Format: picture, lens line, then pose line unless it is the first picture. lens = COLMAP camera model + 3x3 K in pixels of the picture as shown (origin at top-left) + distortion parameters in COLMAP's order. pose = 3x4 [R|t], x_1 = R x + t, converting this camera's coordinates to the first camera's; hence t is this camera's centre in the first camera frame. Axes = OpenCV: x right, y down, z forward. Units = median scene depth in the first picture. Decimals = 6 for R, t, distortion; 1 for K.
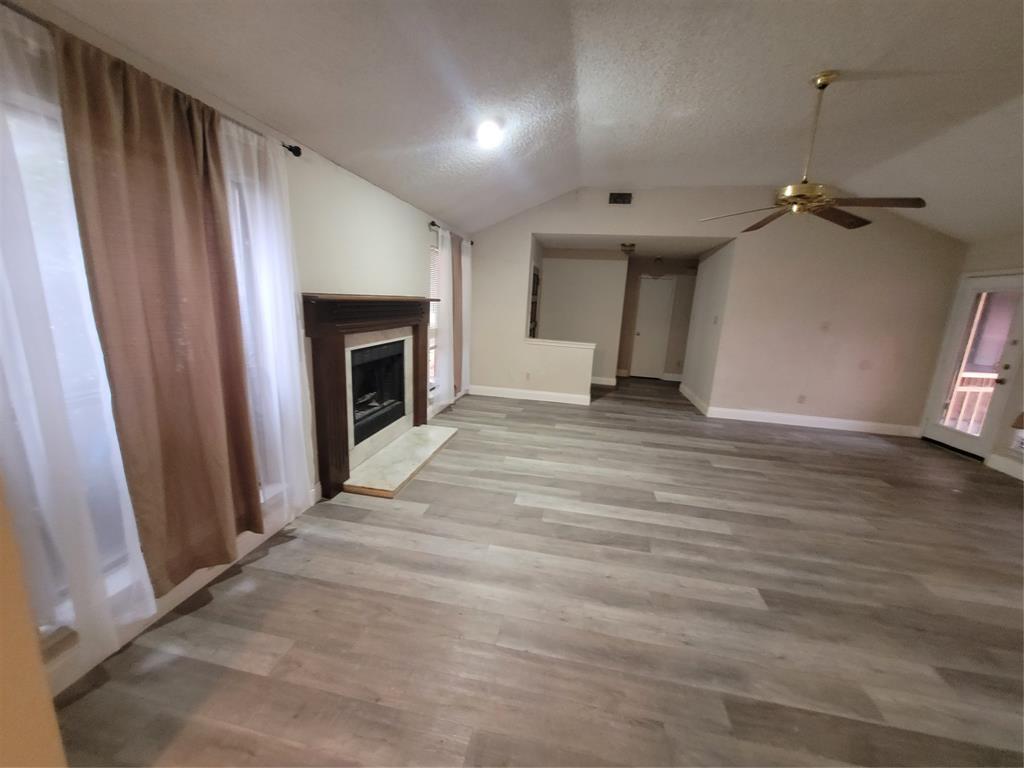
lens RADIAL K [[396.6, 0, 512.9], [0, 396.6, 380.9], [0, 0, 1]] dist [-0.002443, -0.000900]
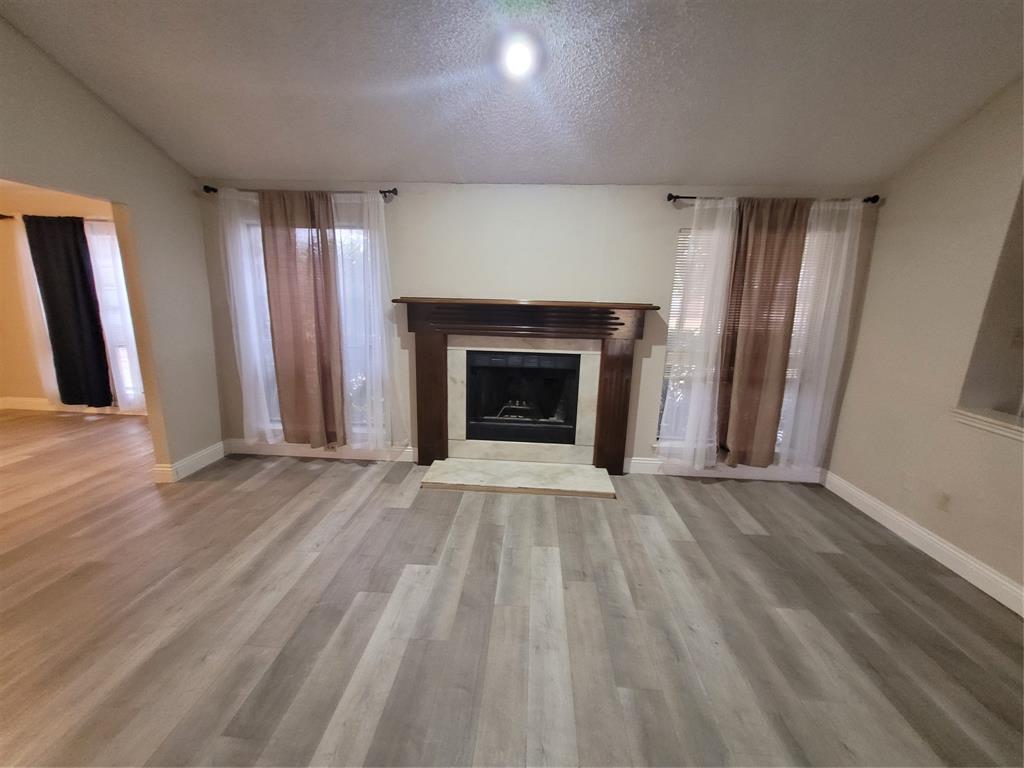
lens RADIAL K [[396.6, 0, 512.9], [0, 396.6, 380.9], [0, 0, 1]] dist [-0.002443, -0.000900]
pose [[0.128002, 0.163786, -0.978156, 0.744892], [-0.222711, 0.965828, 0.132577, -0.182994], [0.966445, 0.200876, 0.160105, 1.046730]]
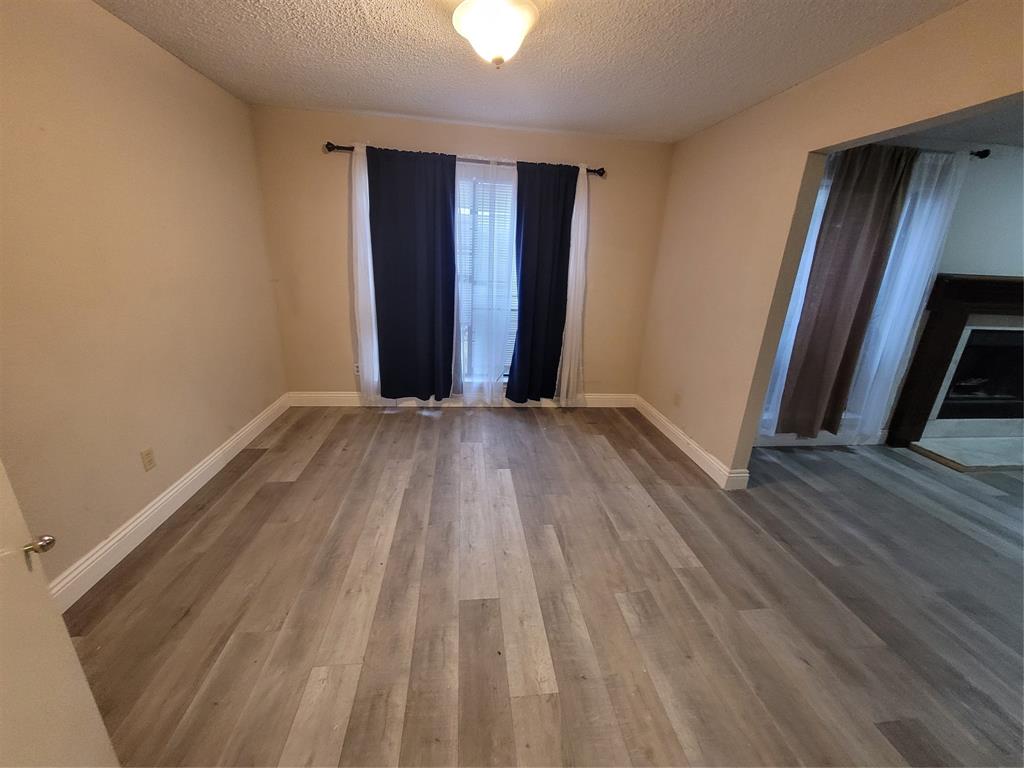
lens RADIAL K [[396.6, 0, 512.9], [0, 396.6, 380.9], [0, 0, 1]] dist [-0.002443, -0.000900]
pose [[0.296242, 0.263346, -0.918090, 0.249952], [-0.223545, 0.953656, 0.201416, 0.123679], [0.928584, 0.145567, 0.341383, -0.515689]]
